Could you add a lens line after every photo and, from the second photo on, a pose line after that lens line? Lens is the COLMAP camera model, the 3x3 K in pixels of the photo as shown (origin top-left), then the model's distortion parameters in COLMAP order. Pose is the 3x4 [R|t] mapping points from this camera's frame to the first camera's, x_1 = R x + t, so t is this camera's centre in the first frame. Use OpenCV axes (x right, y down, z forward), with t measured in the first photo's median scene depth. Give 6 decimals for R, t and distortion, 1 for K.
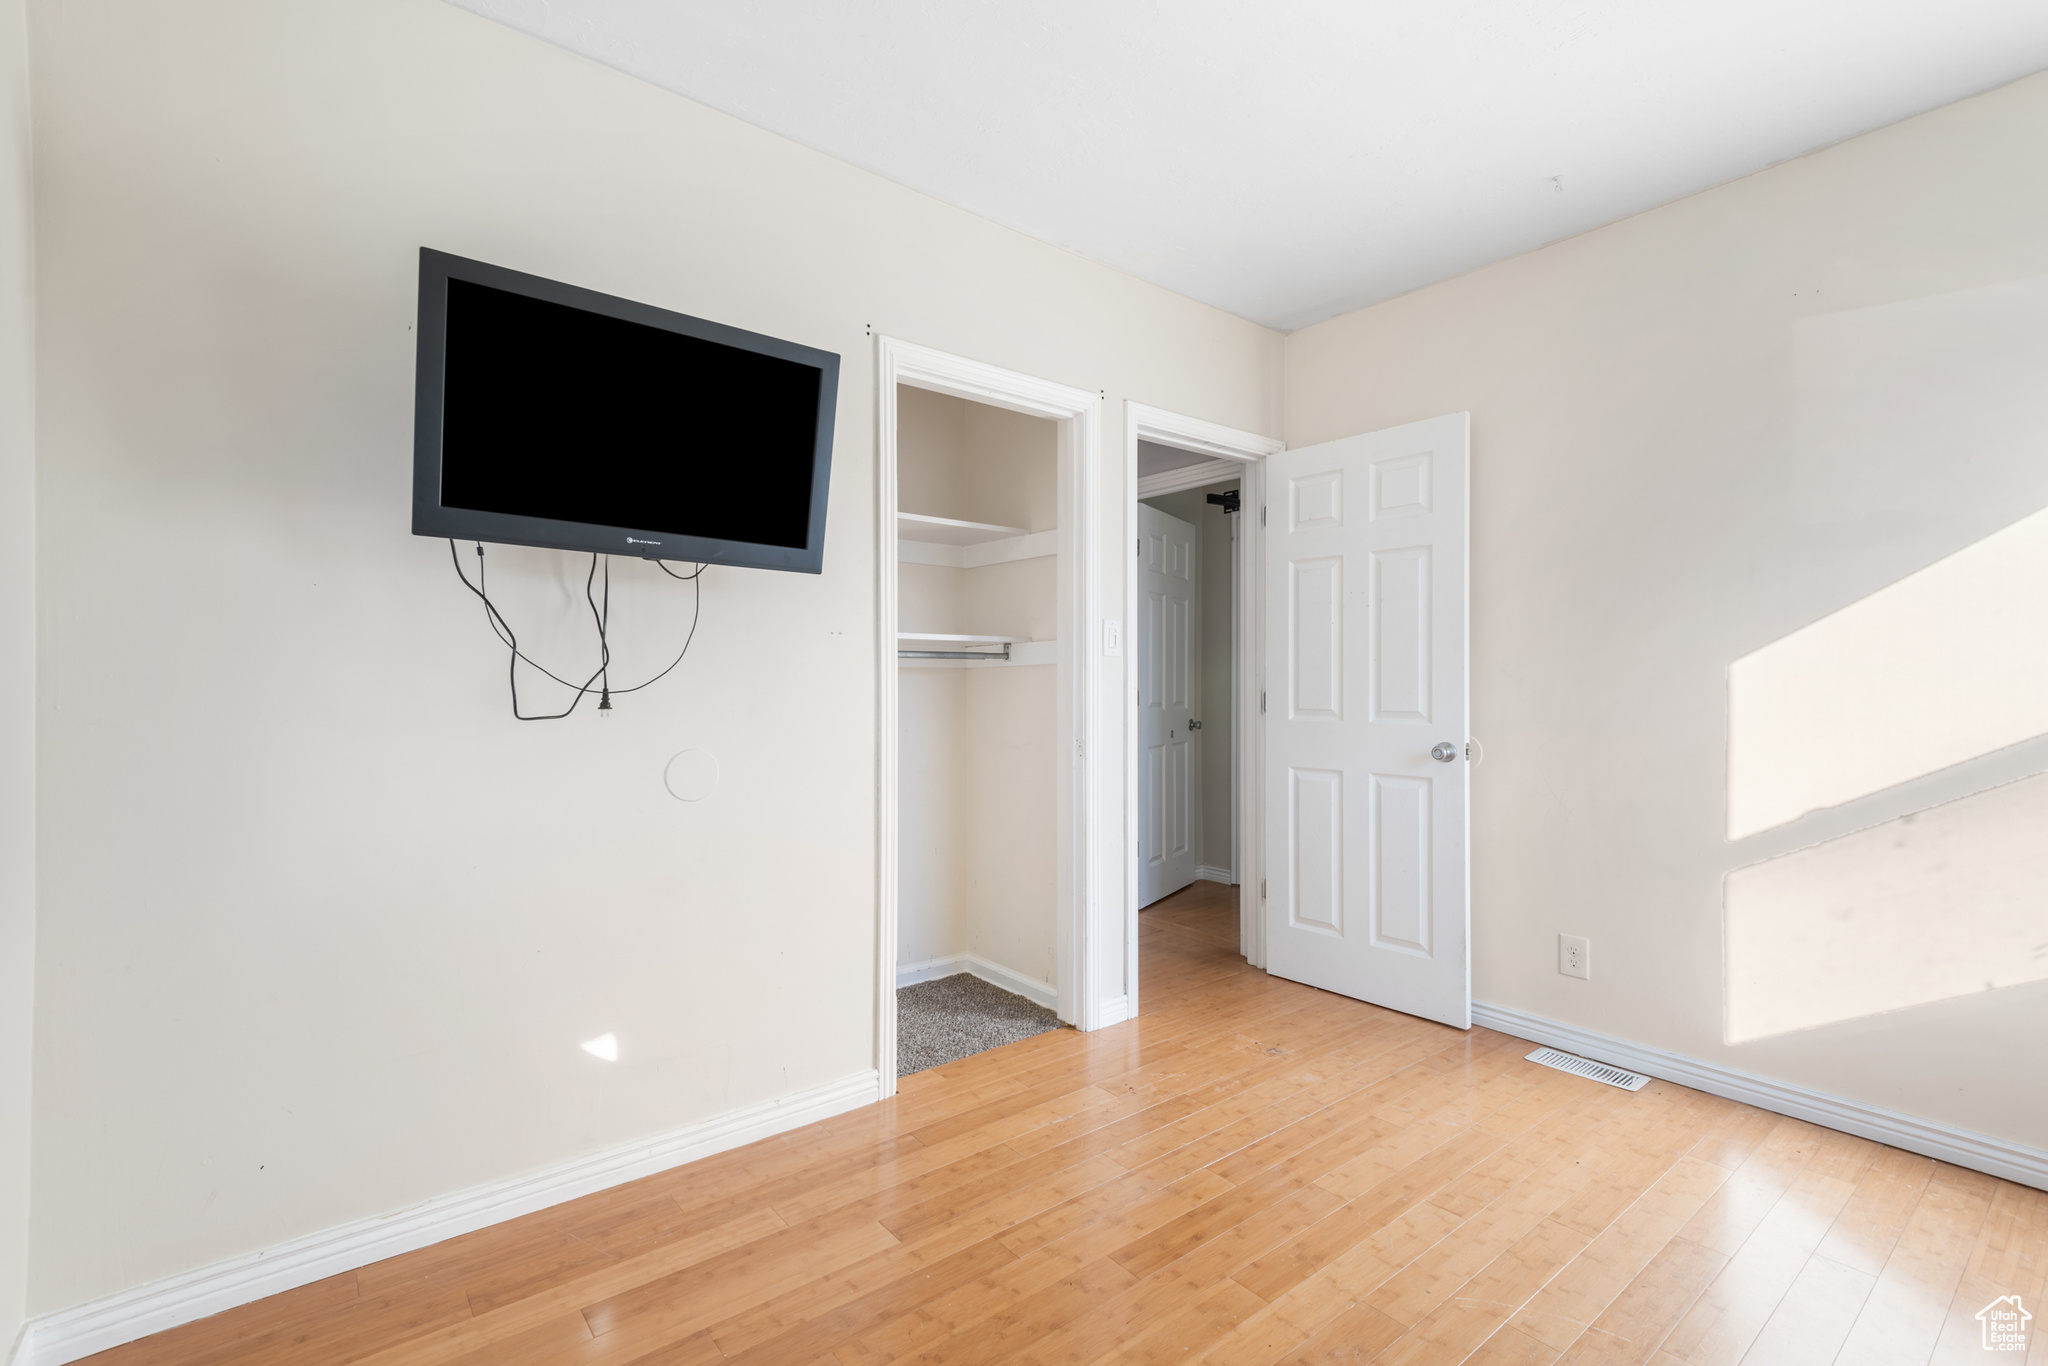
lens RADIAL K [[927.0, 0, 1026.5], [0, 927.0, 686.6], [0, 0, 1]] dist [0.014708, -0.000324]
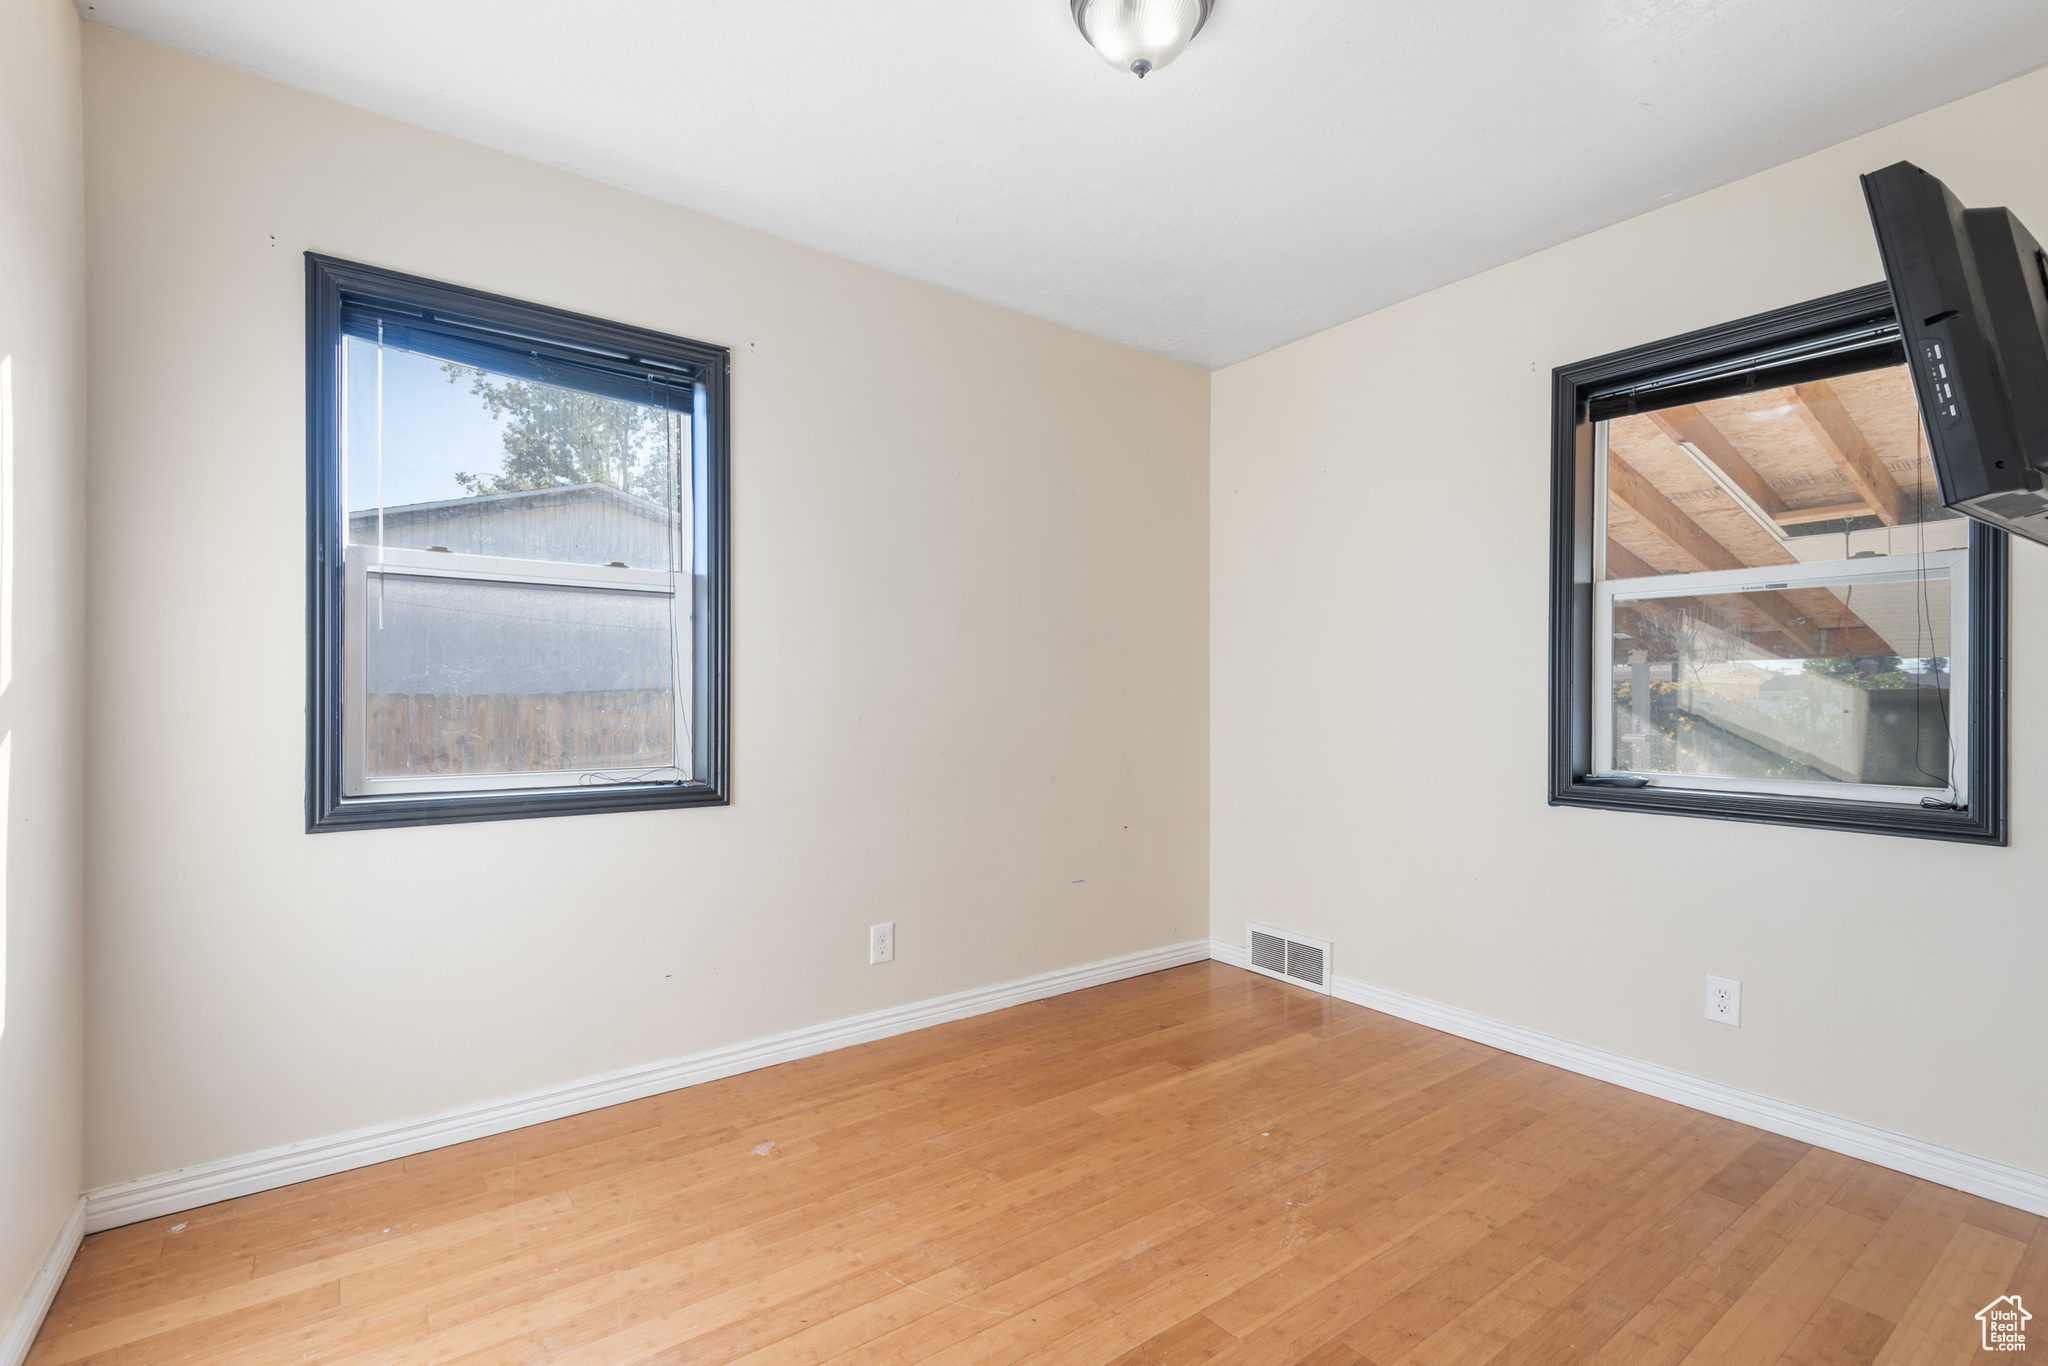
lens RADIAL K [[927.0, 0, 1026.5], [0, 927.0, 686.6], [0, 0, 1]] dist [0.014708, -0.000324]
pose [[-0.999197, -0.006281, 0.039574, 0.419420], [-0.006498, 0.999964, -0.005377, -0.007388], [-0.039539, -0.005630, -0.999202, 2.050131]]
